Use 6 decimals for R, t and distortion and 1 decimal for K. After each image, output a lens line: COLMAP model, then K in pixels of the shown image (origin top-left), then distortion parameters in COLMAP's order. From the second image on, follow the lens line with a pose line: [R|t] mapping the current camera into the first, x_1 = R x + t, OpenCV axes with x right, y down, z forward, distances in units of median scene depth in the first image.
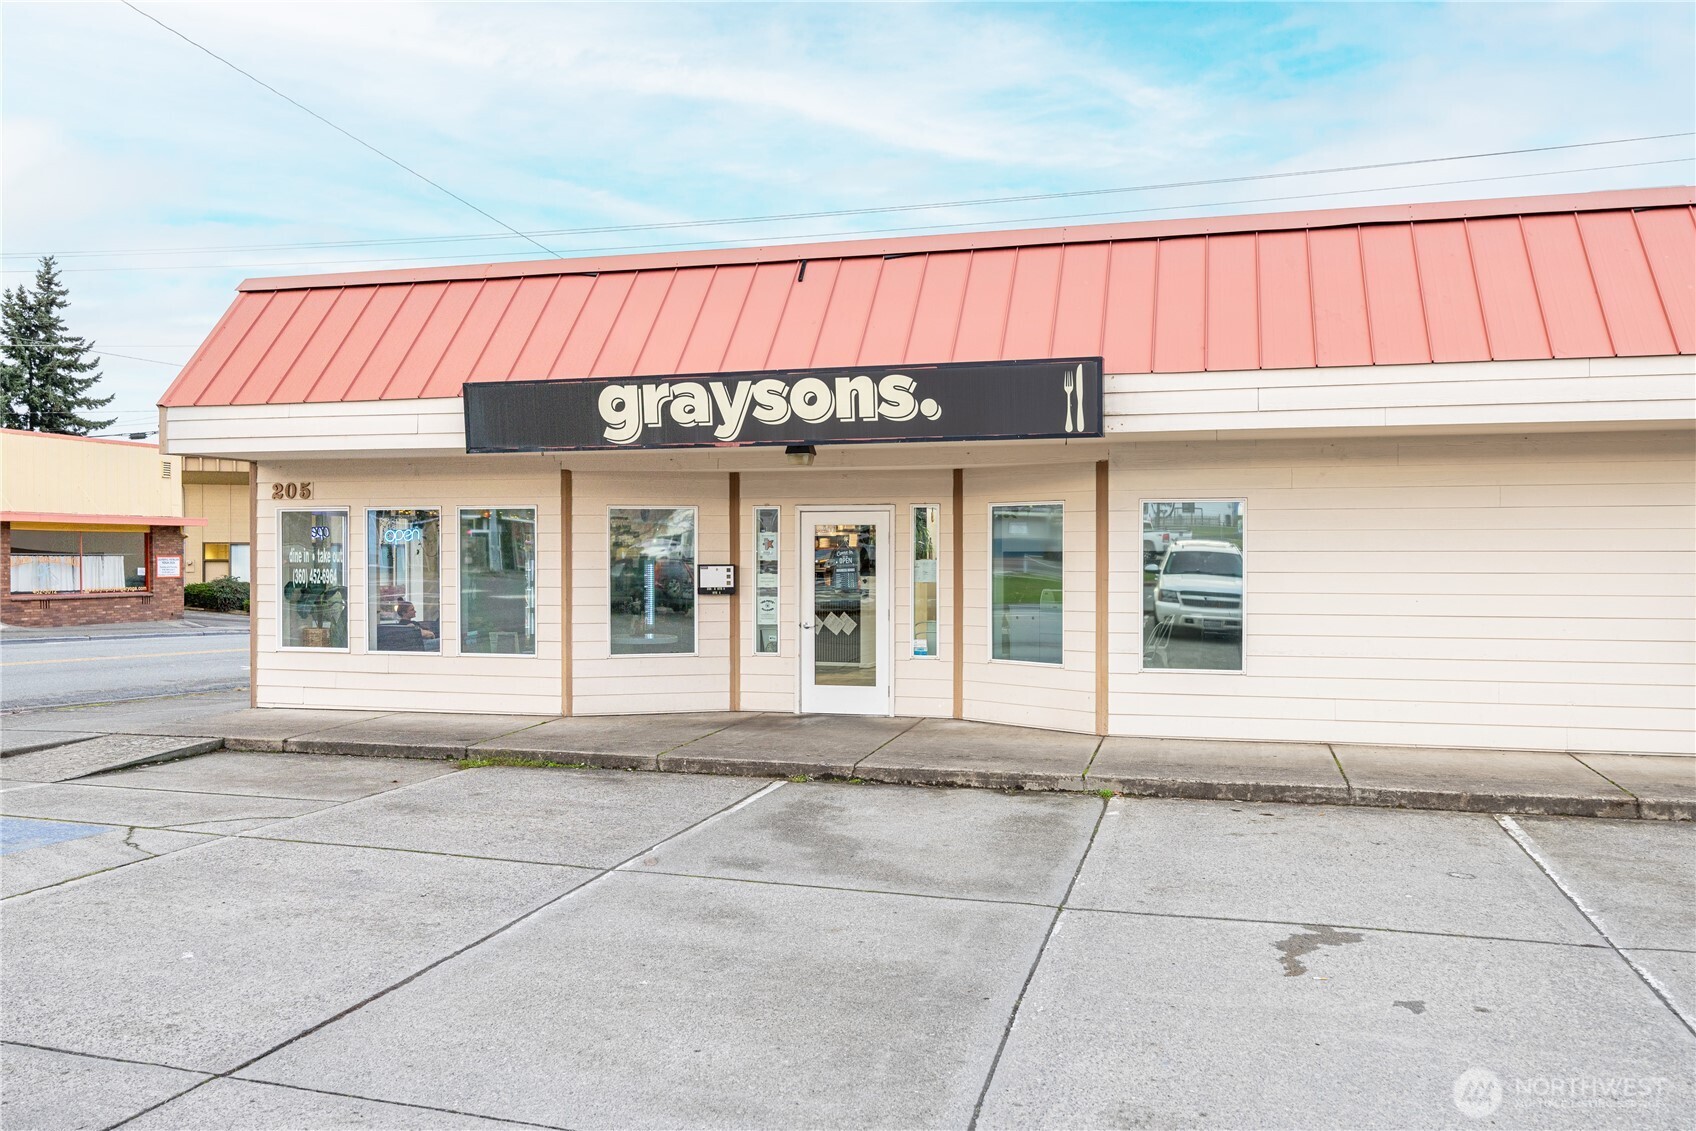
lens RADIAL K [[1315.4, 0, 847.0], [0, 1315.4, 576.7], [0, 0, 1]] dist [-0.008166, -0.003808]
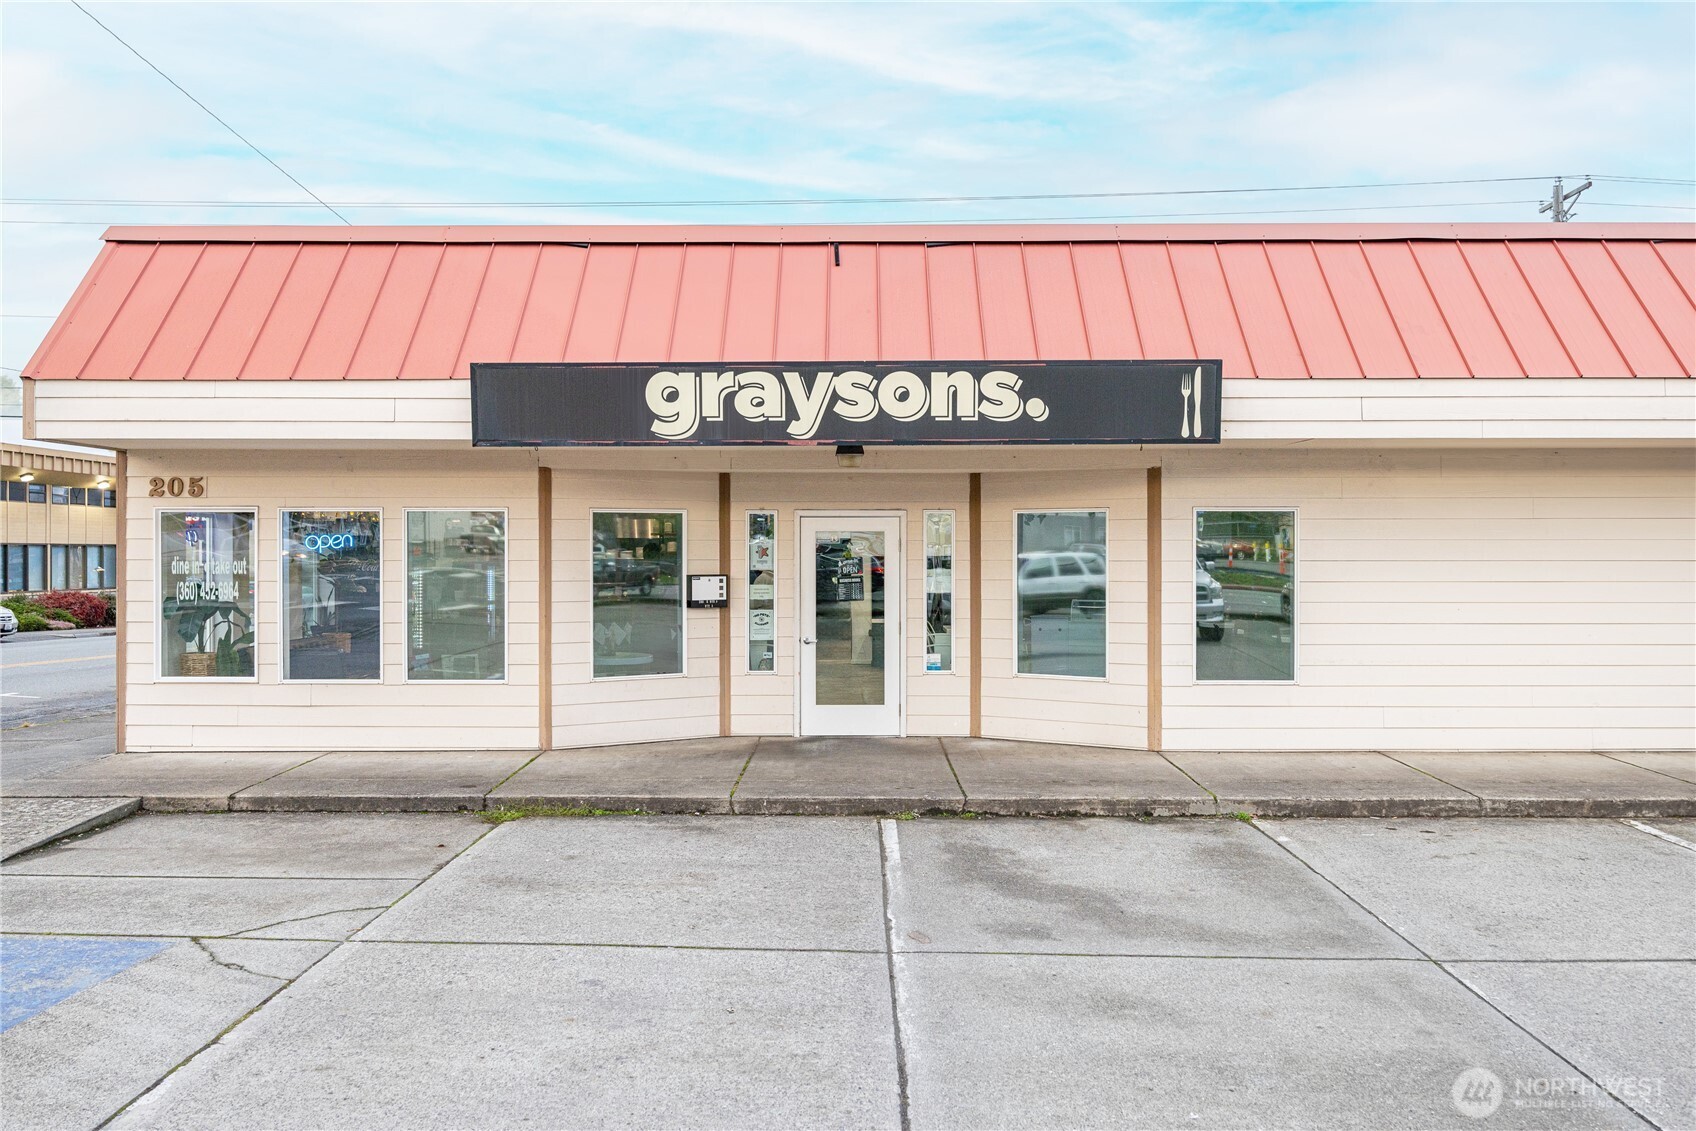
lens RADIAL K [[1286.2, 0, 848.0], [0, 1286.2, 565.5], [0, 0, 1]] dist [-0.006230, -0.002810]
pose [[0.967020, -0.003252, 0.254679, -0.284130], [0.005065, 0.999966, -0.006464, -0.011503], [-0.254650, 0.007541, 0.967004, 0.150390]]
